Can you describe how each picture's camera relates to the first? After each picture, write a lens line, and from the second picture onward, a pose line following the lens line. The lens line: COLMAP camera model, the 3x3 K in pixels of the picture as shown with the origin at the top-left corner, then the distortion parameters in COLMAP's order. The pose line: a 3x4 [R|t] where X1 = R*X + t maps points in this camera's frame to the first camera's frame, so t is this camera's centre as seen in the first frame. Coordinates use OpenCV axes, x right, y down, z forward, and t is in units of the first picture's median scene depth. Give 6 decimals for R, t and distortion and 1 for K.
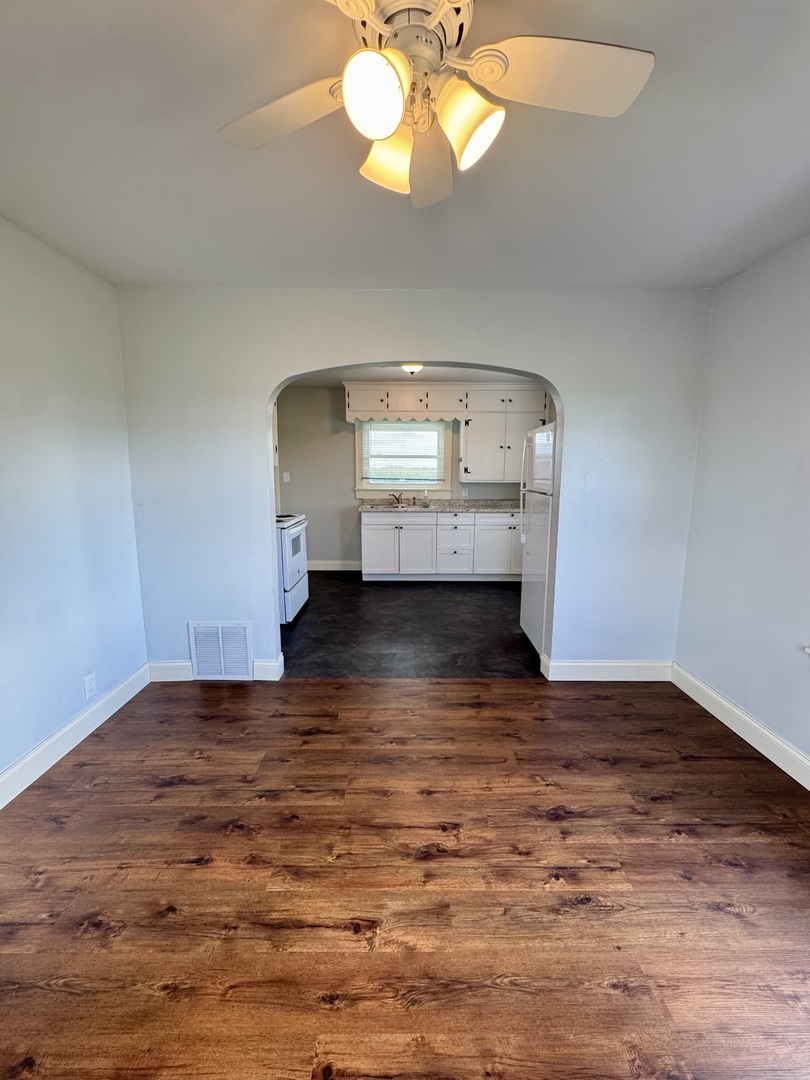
lens RADIAL K [[433.2, 0, 401.7], [0, 433.2, 539.9], [0, 0, 1]] dist [-0.005469, -0.000113]
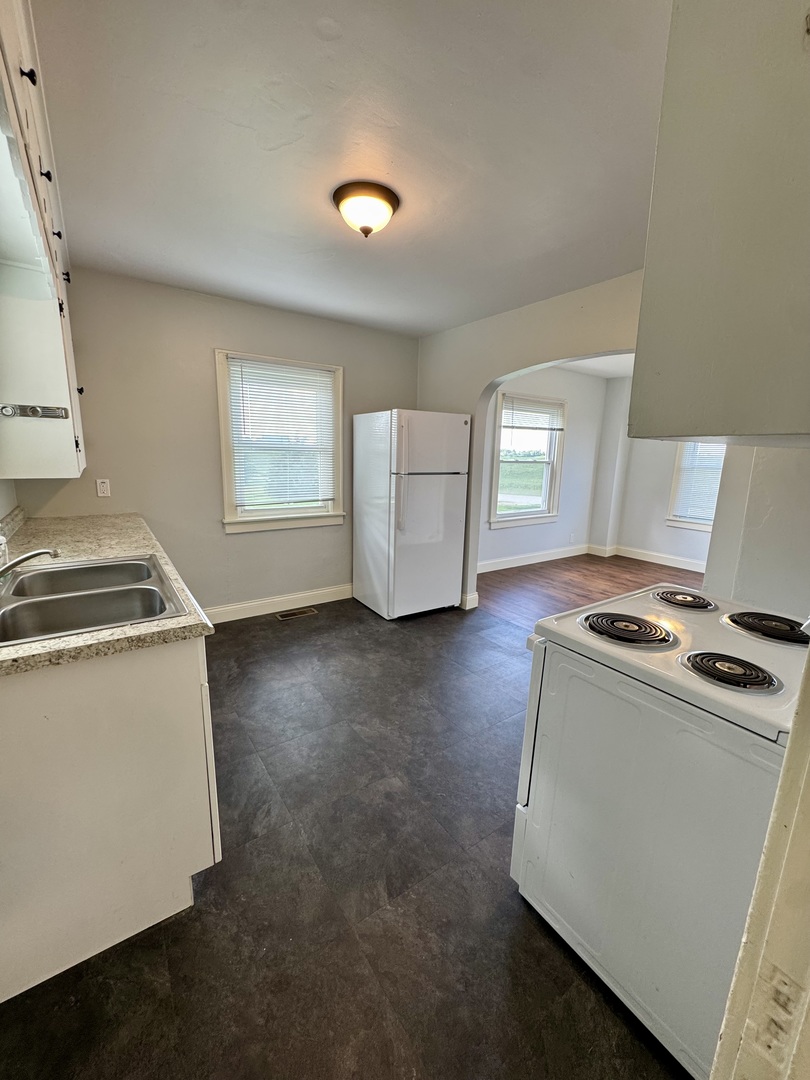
lens RADIAL K [[433.2, 0, 408.5], [0, 433.2, 537.0], [0, 0, 1]] dist [-0.005469, -0.000113]
pose [[-0.576398, -0.176273, 0.797930, -0.350114], [0.102807, 0.953056, 0.284807, -0.177363], [-0.810676, 0.246196, -0.531217, 1.088819]]
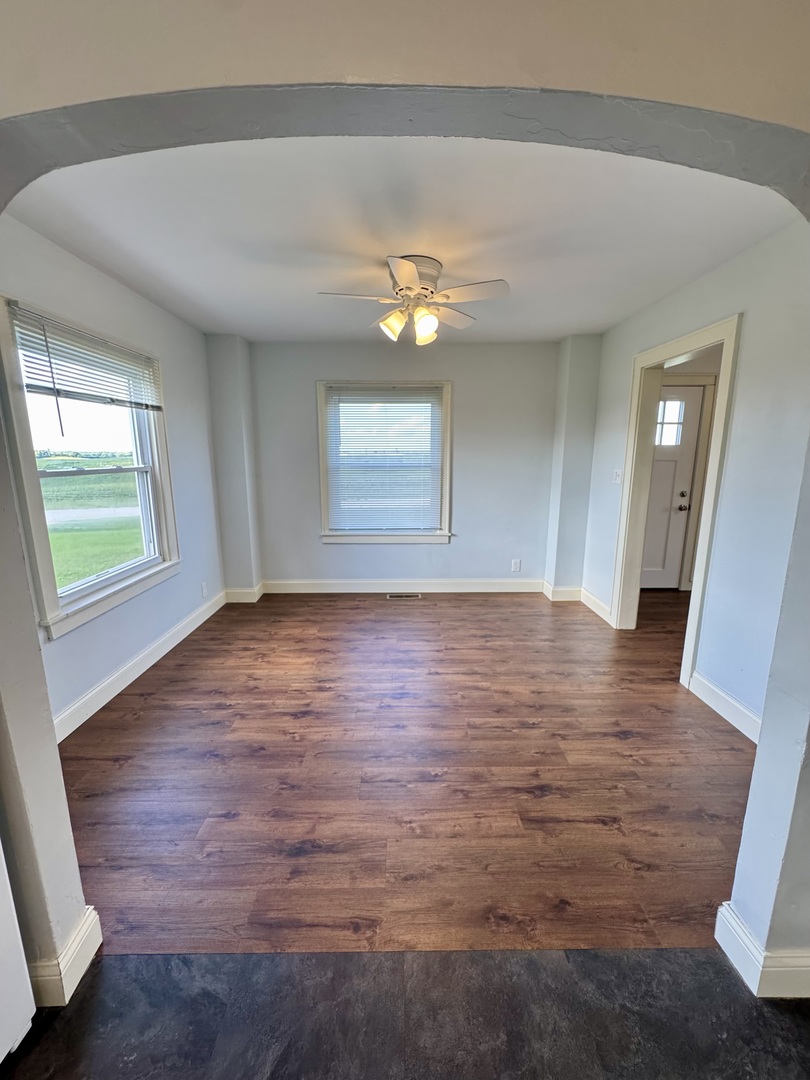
lens RADIAL K [[433.2, 0, 403.8], [0, 433.2, 541.4], [0, 0, 1]] dist [-0.005469, -0.000113]
pose [[-0.999905, -0.003118, -0.013455, 0.024462], [-0.007605, 0.937485, 0.347943, -0.121315], [0.011529, 0.348012, -0.937419, 0.743956]]
